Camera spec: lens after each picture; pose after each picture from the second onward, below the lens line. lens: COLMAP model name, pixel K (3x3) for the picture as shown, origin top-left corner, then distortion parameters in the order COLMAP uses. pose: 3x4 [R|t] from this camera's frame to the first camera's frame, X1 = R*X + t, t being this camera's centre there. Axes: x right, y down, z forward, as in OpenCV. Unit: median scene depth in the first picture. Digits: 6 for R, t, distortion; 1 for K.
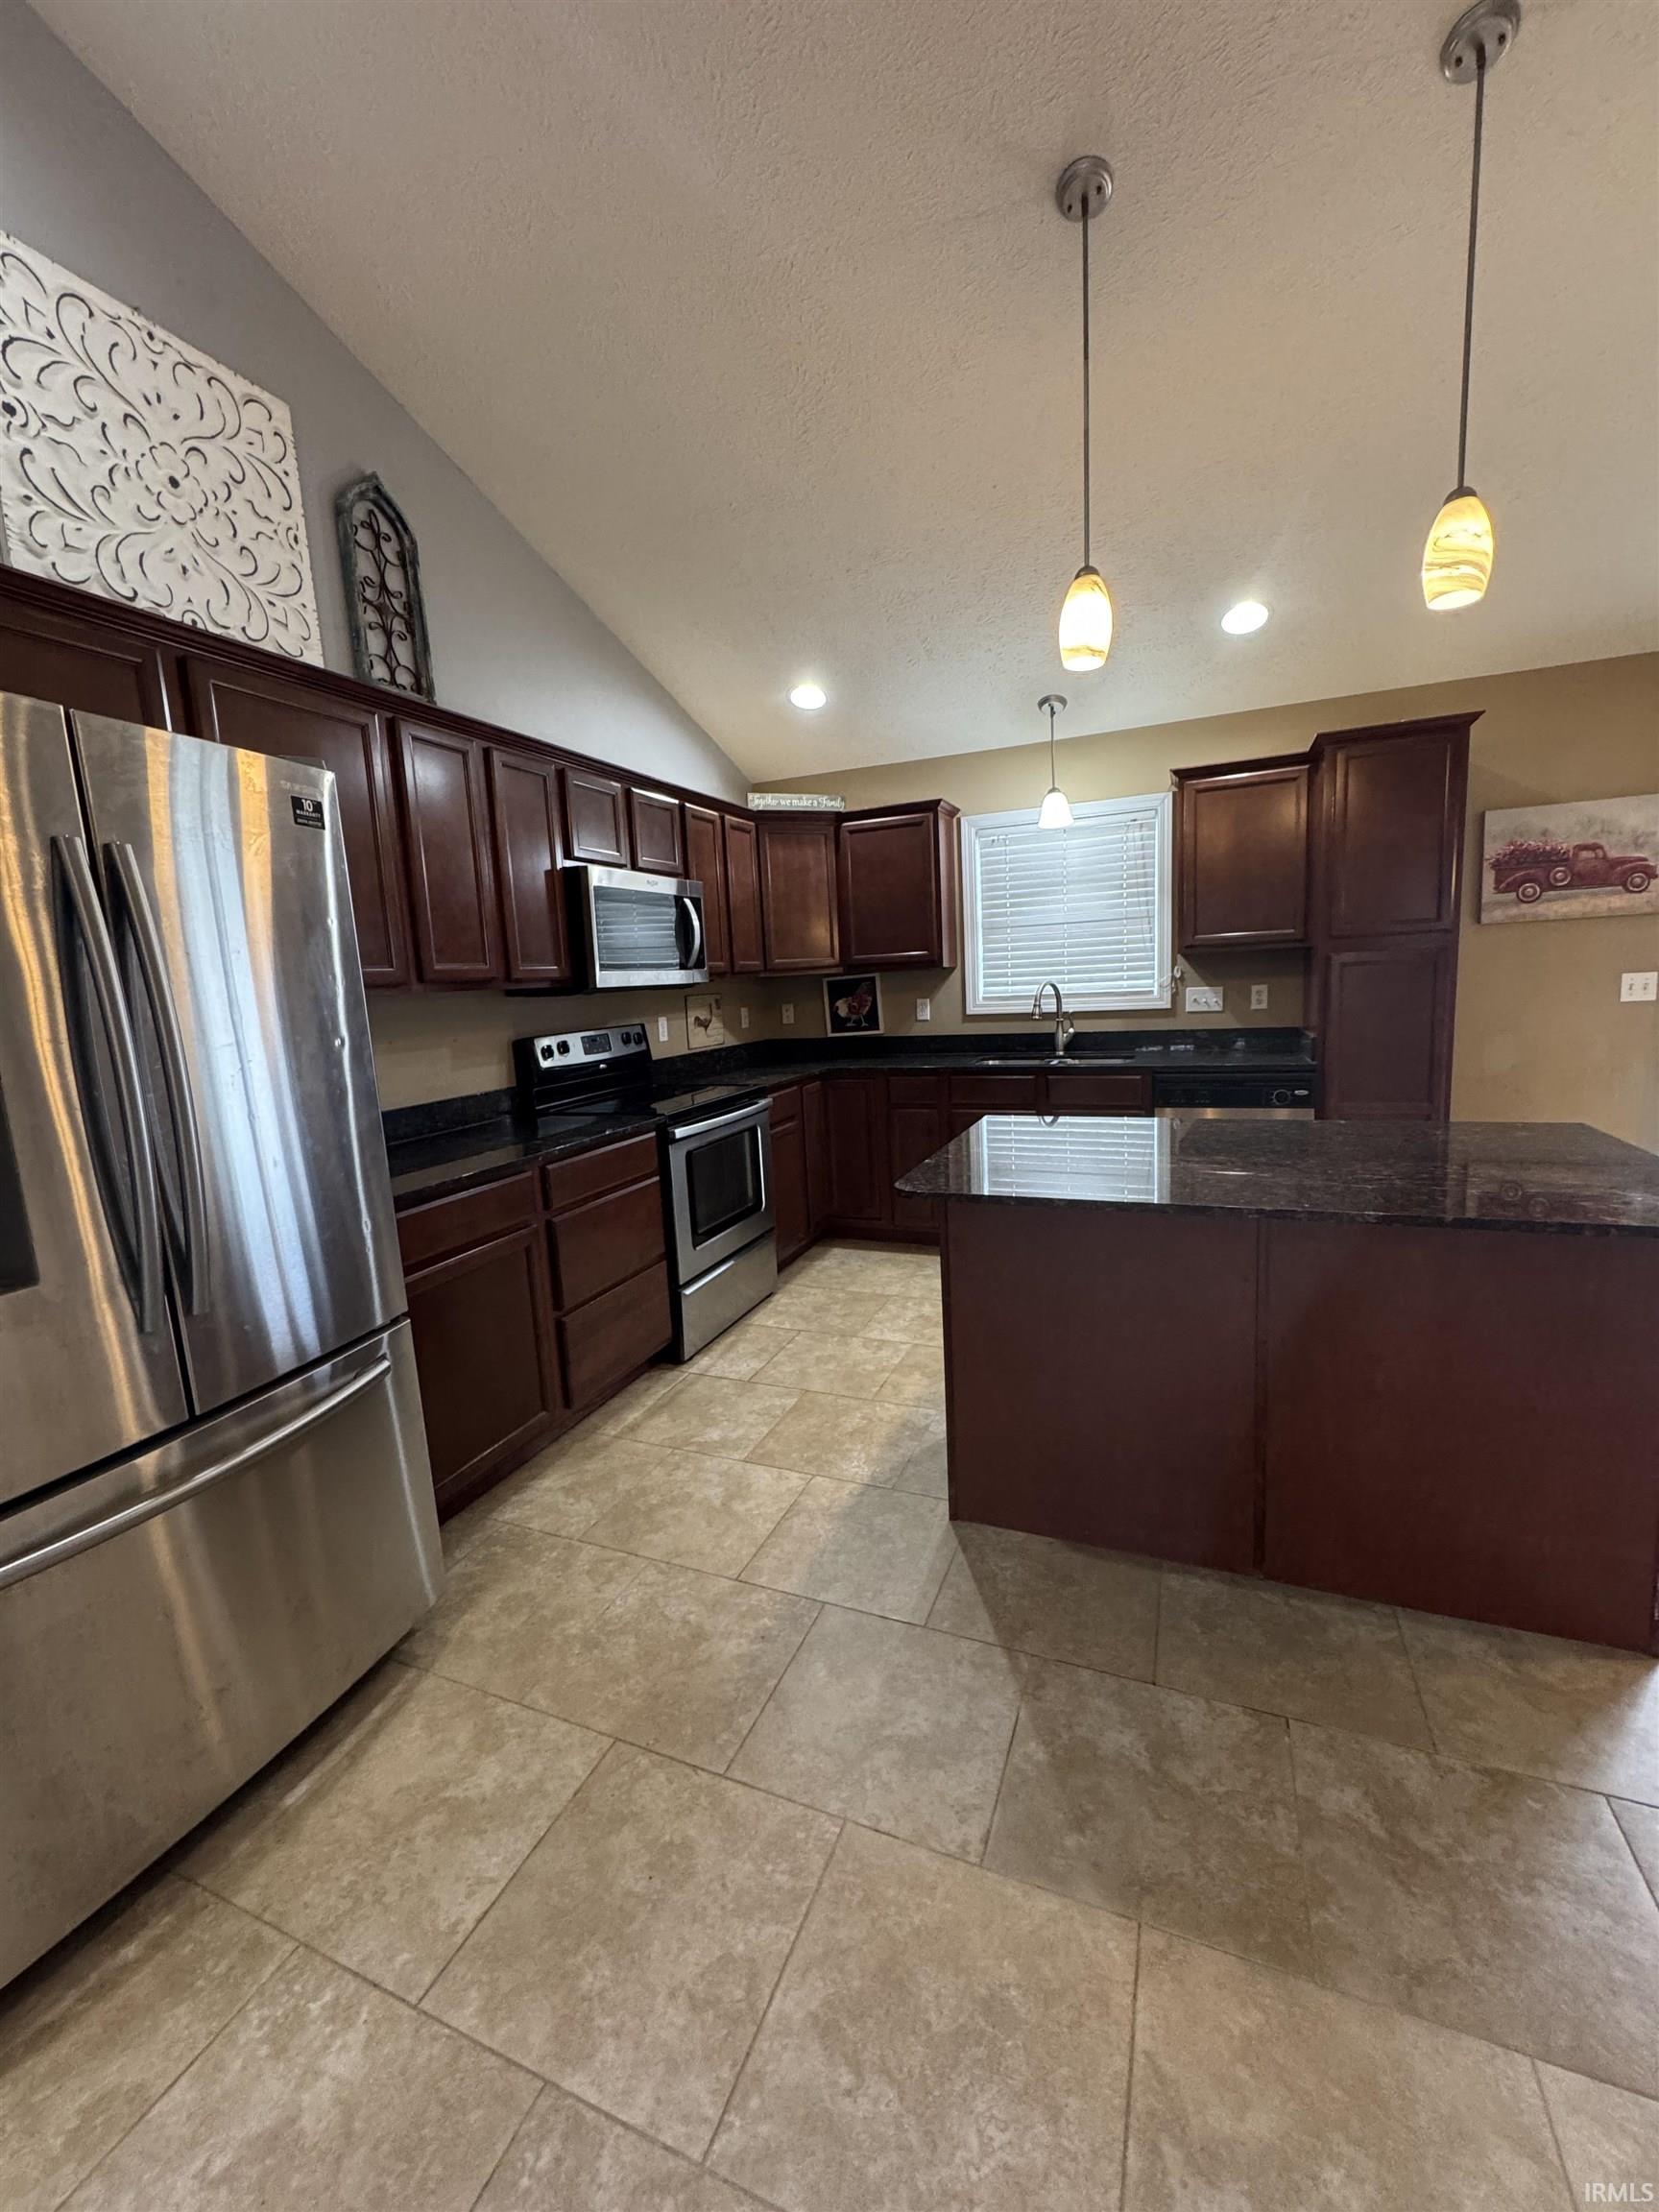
lens RADIAL K [[877.6, 0, 829.7], [0, 877.6, 1107.4], [0, 0, 1]] dist [-0.002664, 0.000210]
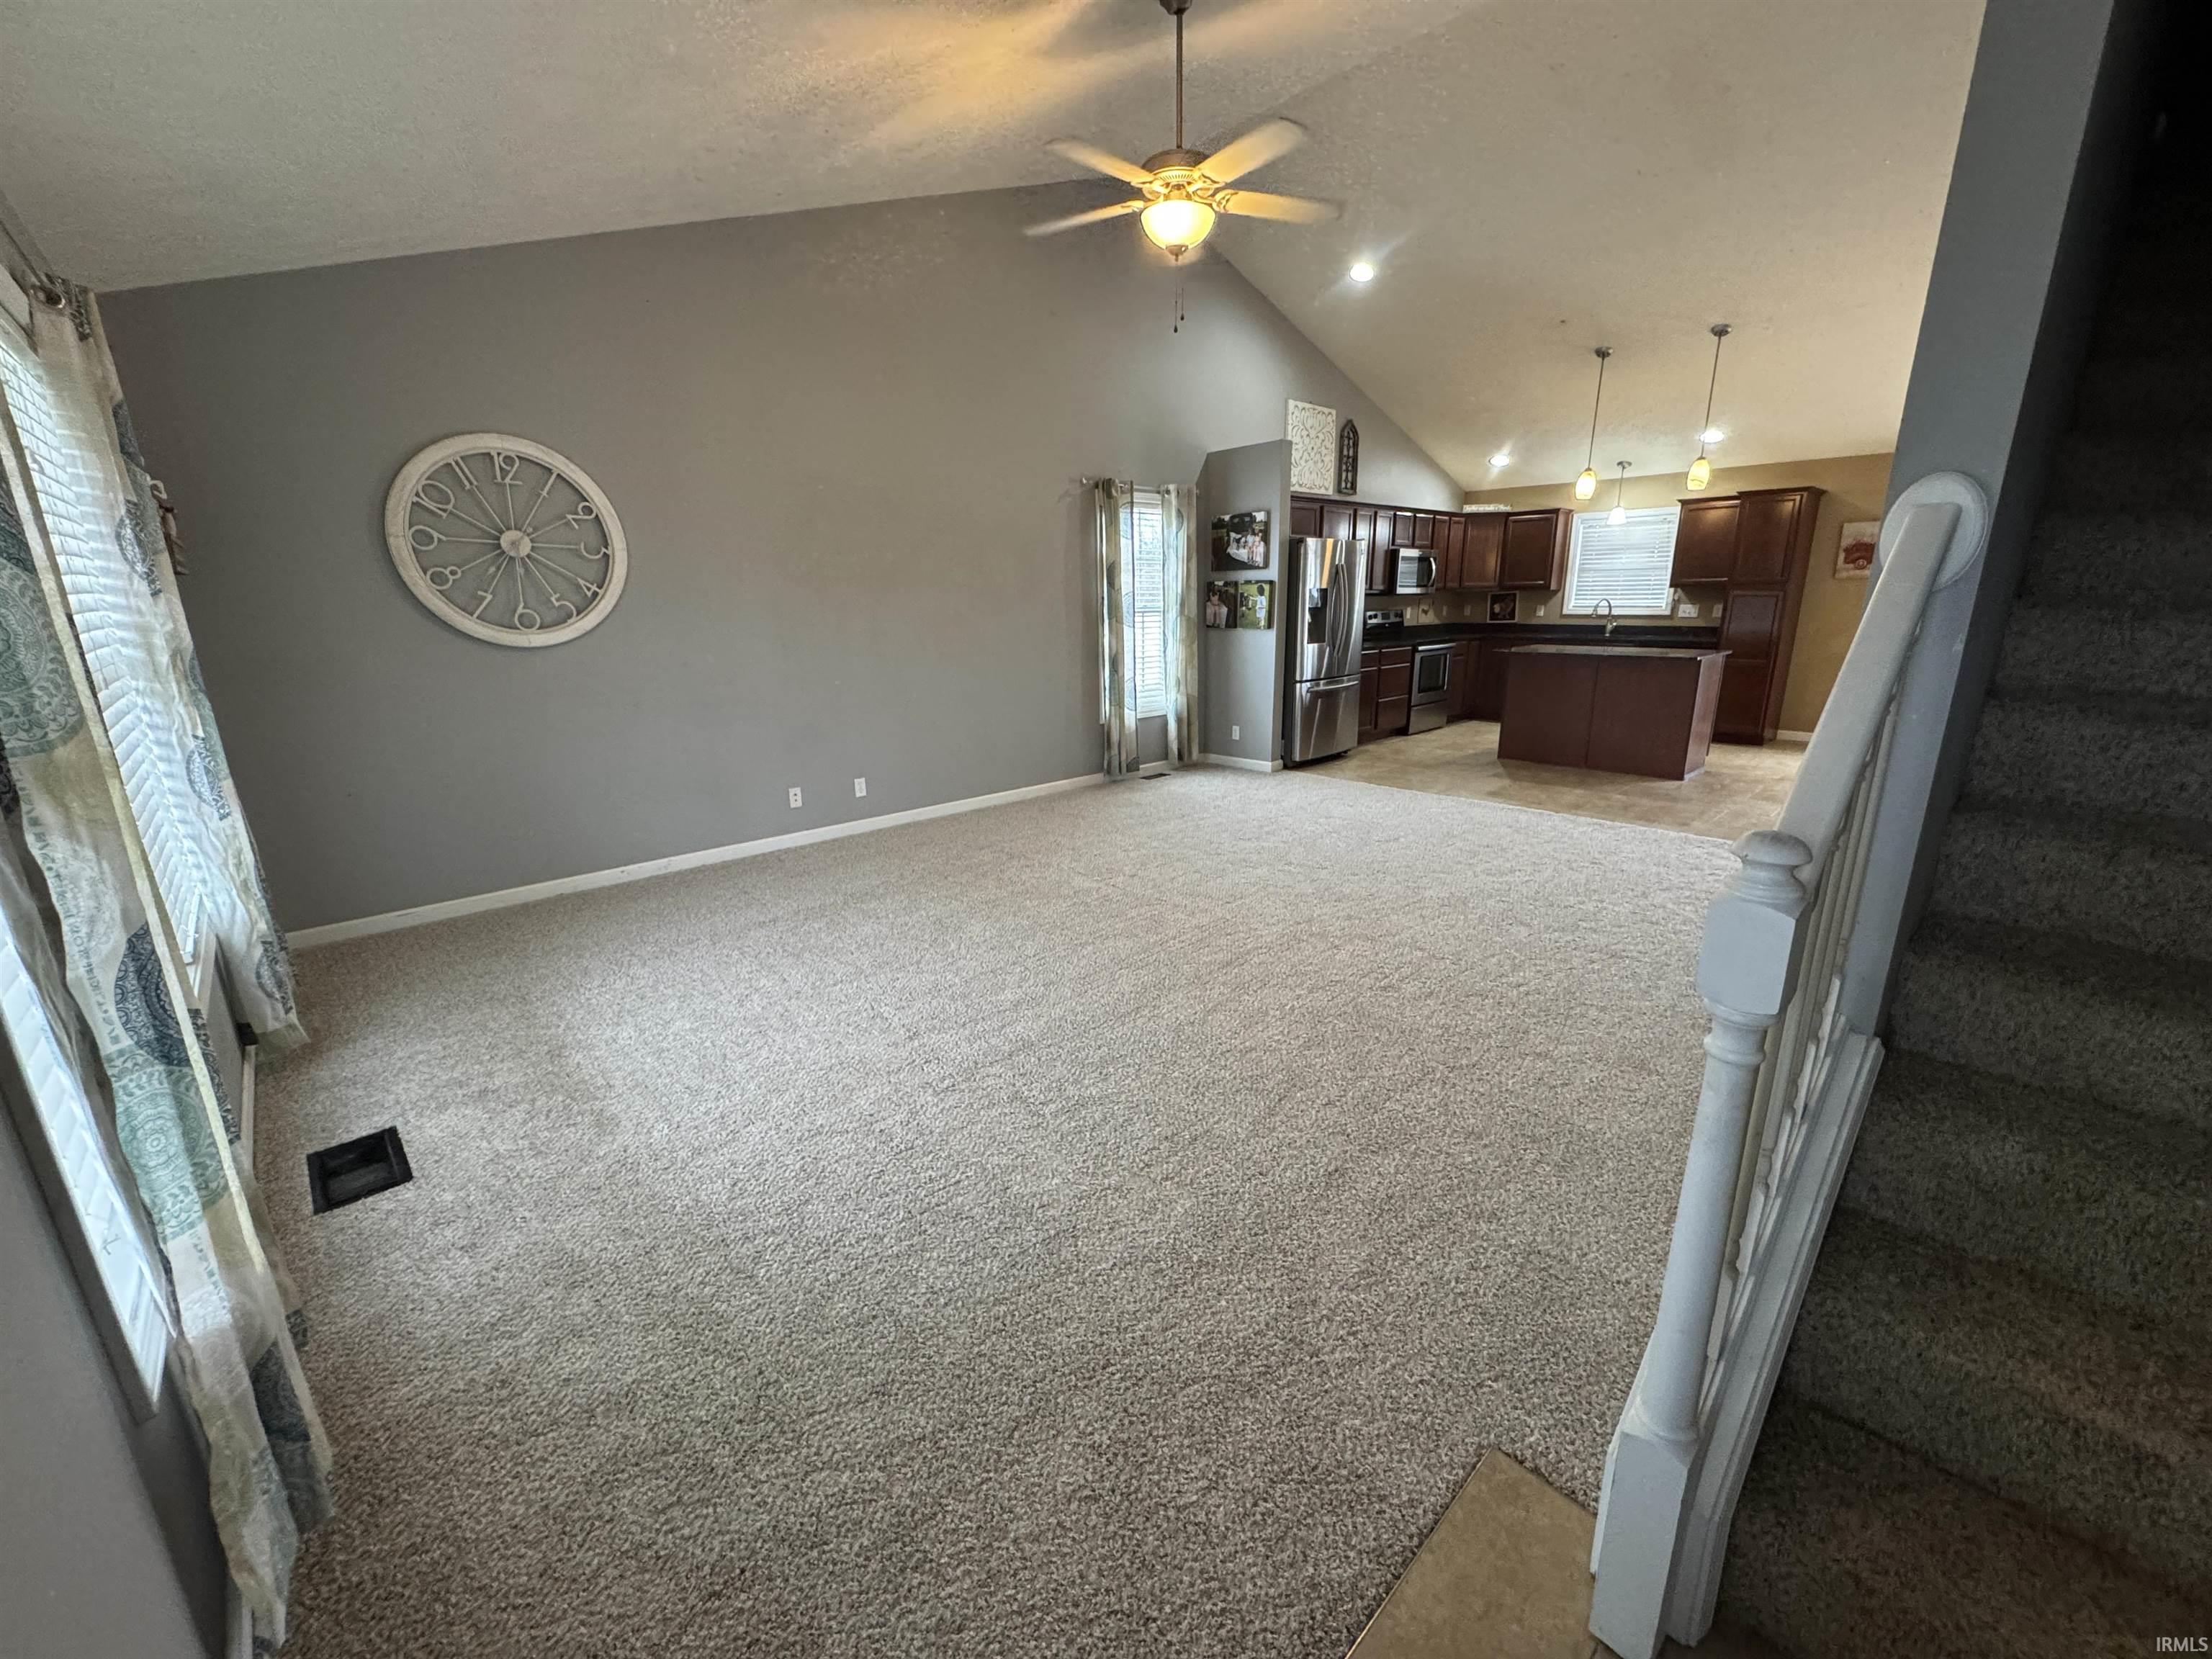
lens RADIAL K [[877.6, 0, 1106.0], [0, 877.6, 829.5], [0, 0, 1]] dist [-0.002664, 0.000210]
pose [[0.910514, 0.143569, -0.387753, 0.080541], [-0.092748, 0.984802, 0.146843, 0.277105], [0.402942, -0.097739, 0.909992, -1.973397]]
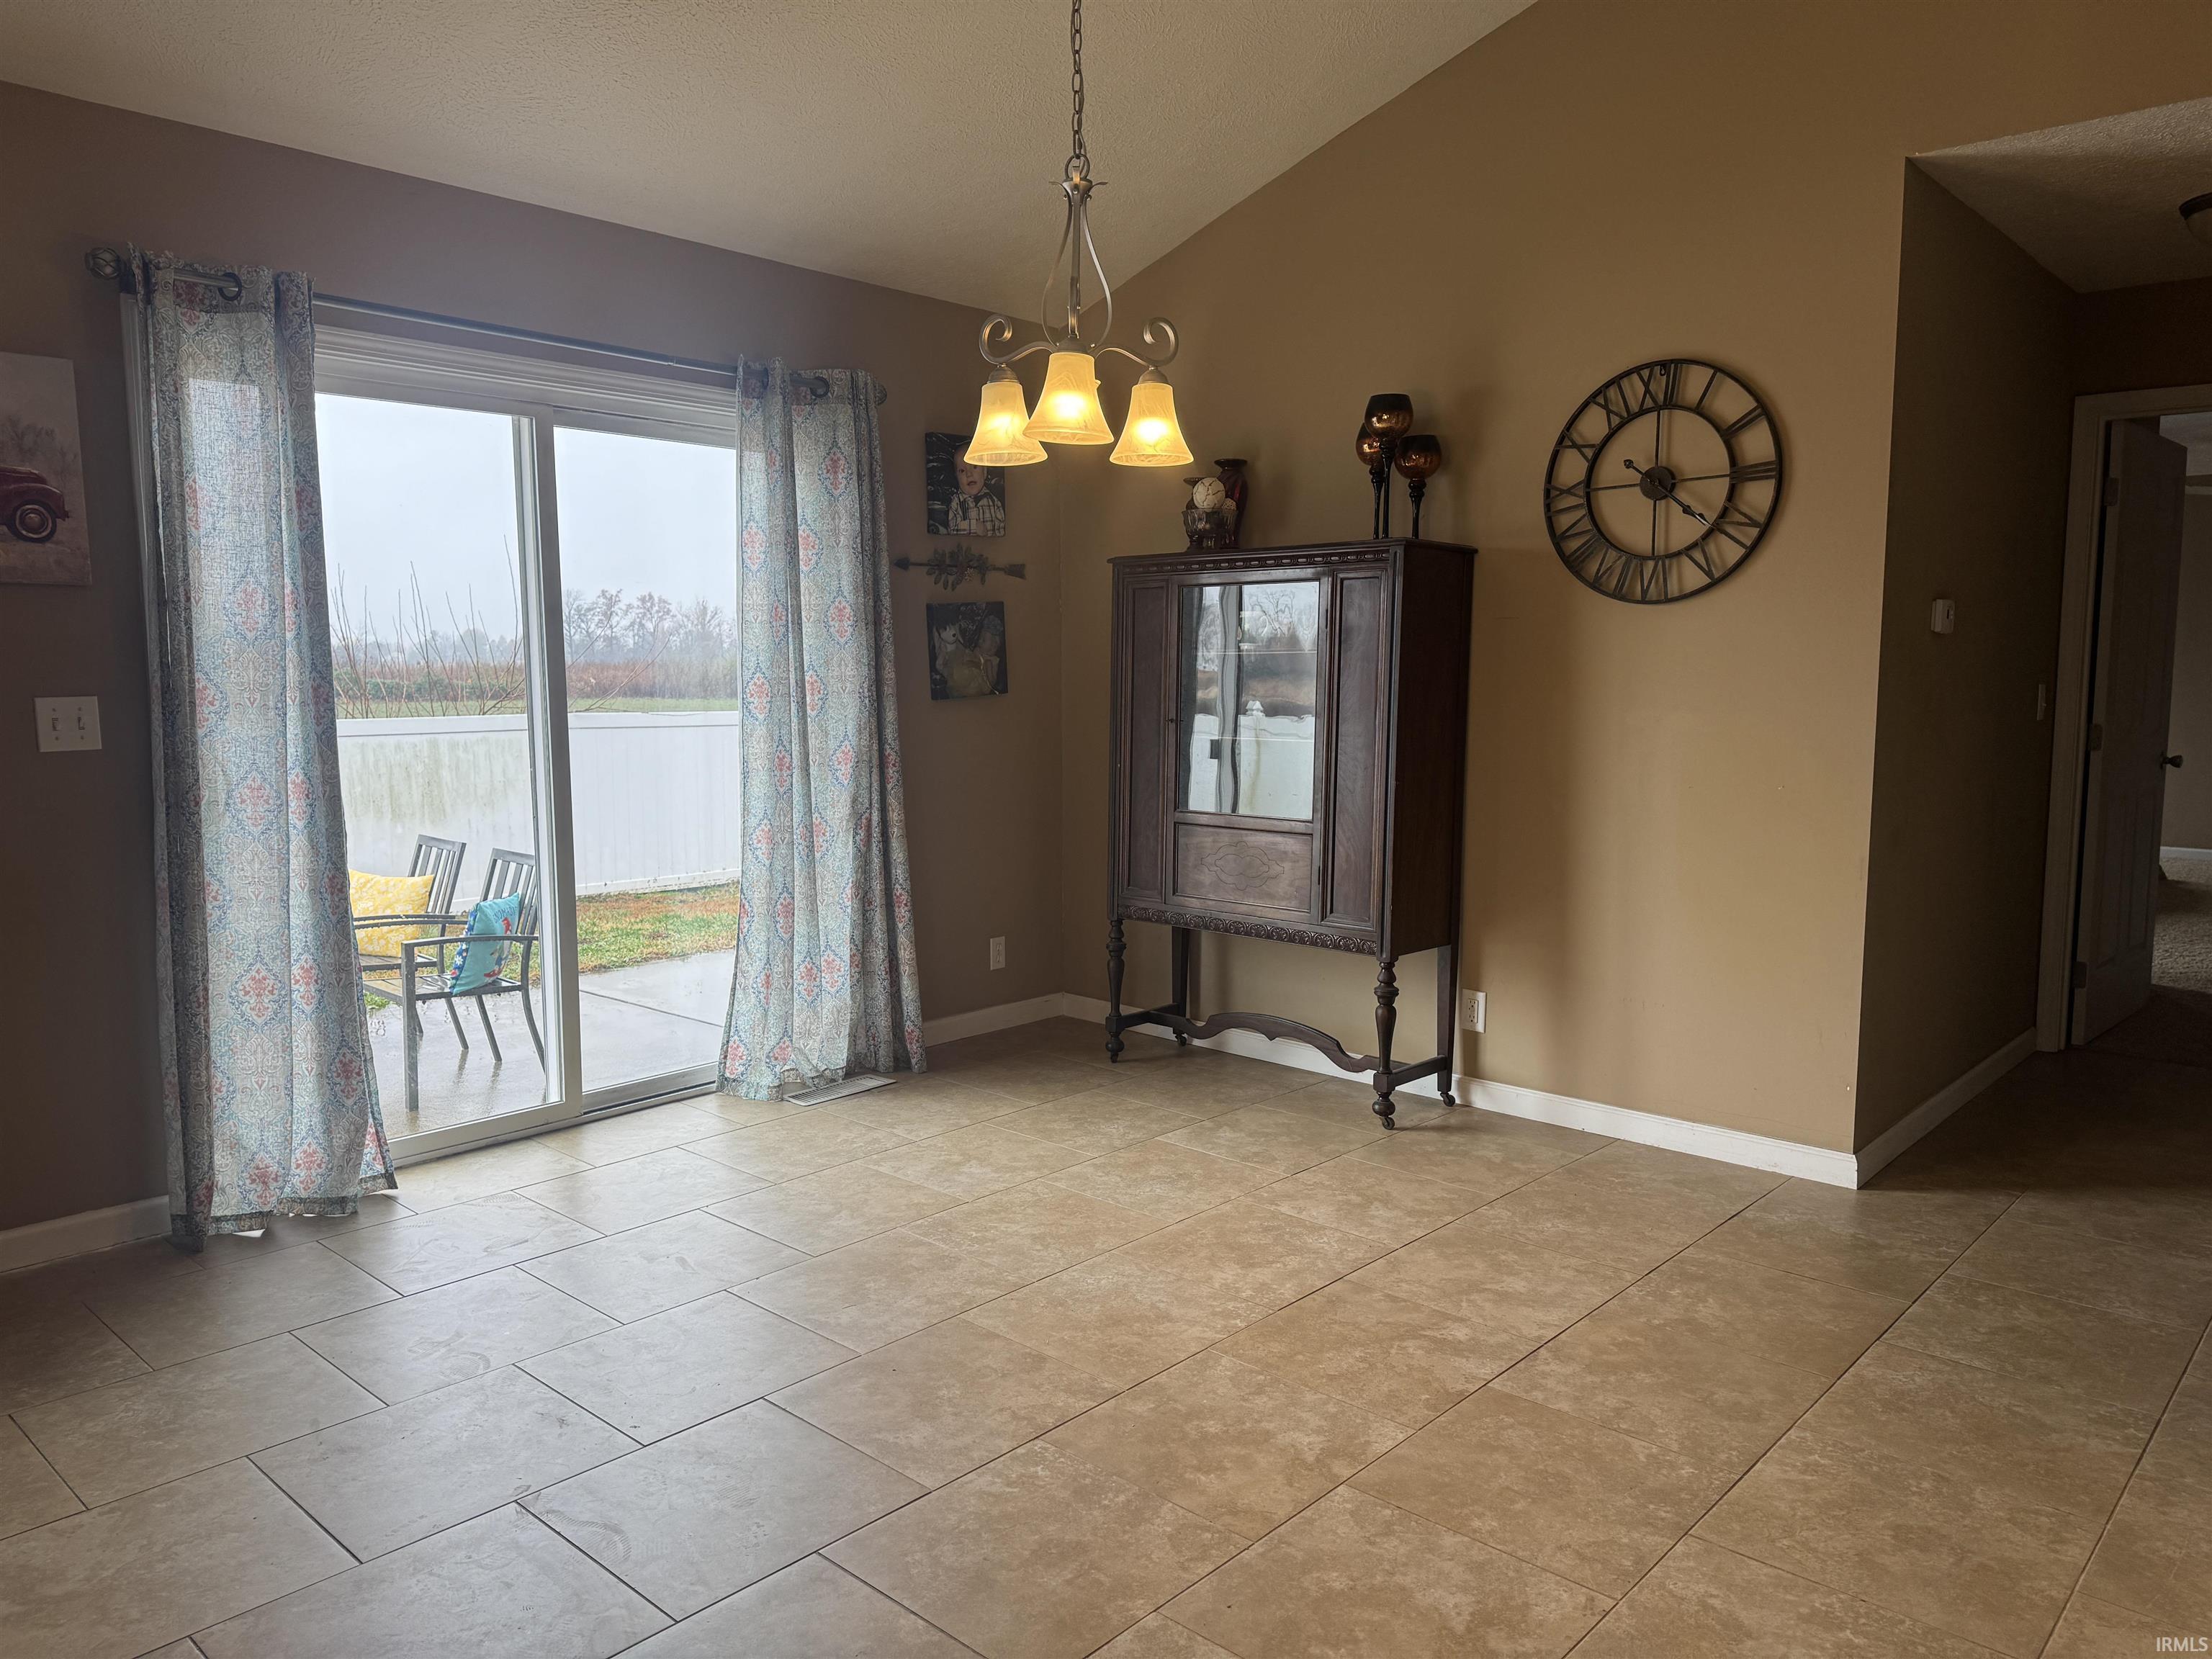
lens RADIAL K [[1530.6, 0, 1101.4], [0, 1530.6, 841.2], [0, 0, 1]] dist [0.106440, -0.138994]
pose [[0.340532, -0.056894, 0.938510, 0.304185], [0.121818, 0.992424, 0.015961, -0.010220], [-0.932308, 0.108892, 0.344882, 0.135238]]
